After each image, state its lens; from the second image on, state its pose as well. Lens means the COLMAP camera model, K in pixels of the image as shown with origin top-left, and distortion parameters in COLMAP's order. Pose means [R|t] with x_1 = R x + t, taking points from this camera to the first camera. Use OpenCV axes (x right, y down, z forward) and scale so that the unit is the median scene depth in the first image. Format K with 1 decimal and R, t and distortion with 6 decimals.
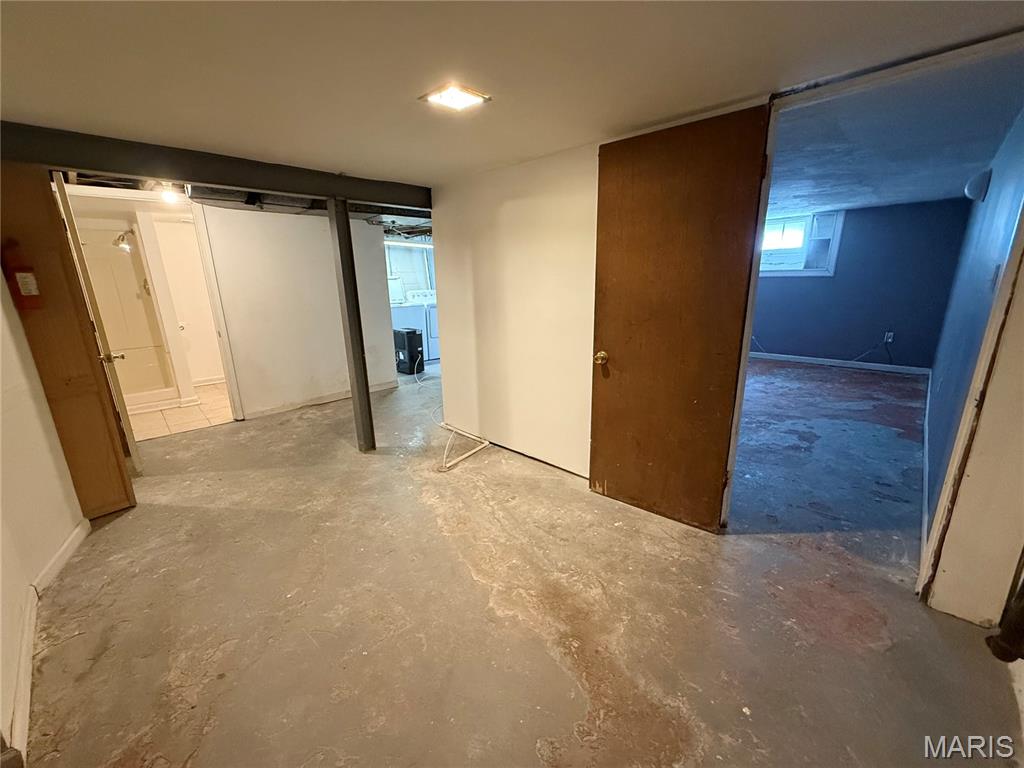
lens RADIAL K [[417.8, 0, 509.0], [0, 417.8, 384.3], [0, 0, 1]] dist [0.000973, 0.000112]
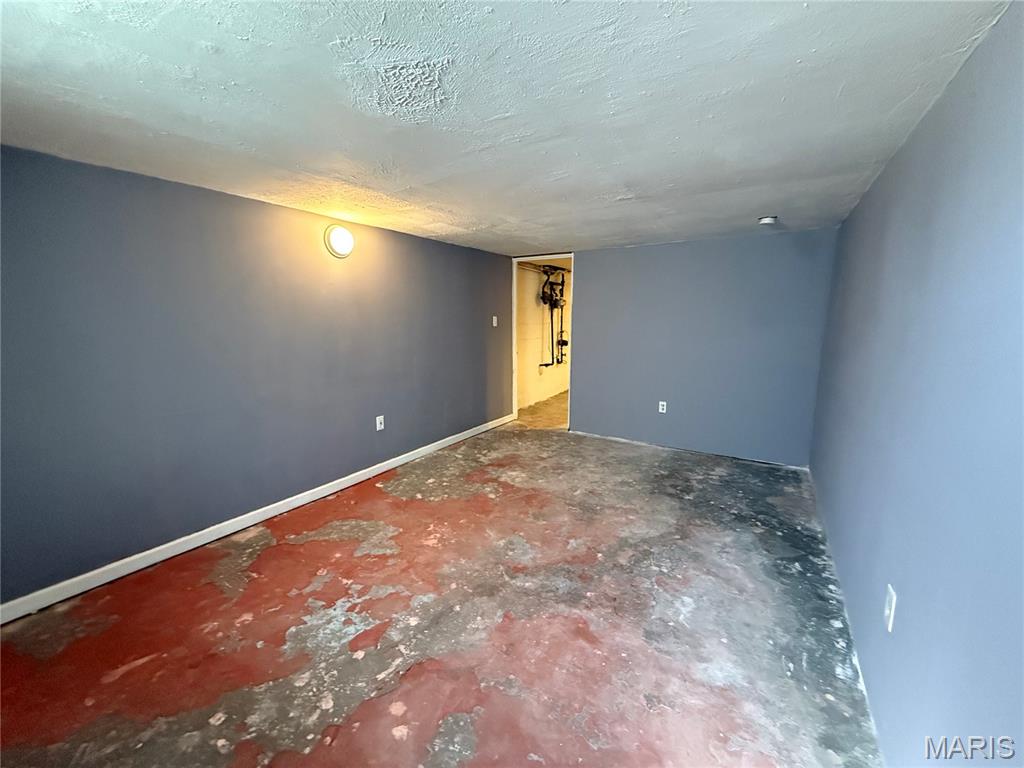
lens RADIAL K [[426.0, 0, 516.4], [0, 426.0, 385.3], [0, 0, 1]] dist [0.001010, 0.000176]
pose [[-0.970432, 0.067940, -0.231616, 0.652814], [-0.033273, 0.912756, 0.407148, -0.393642], [0.239070, 0.402816, -0.883507, 1.438939]]
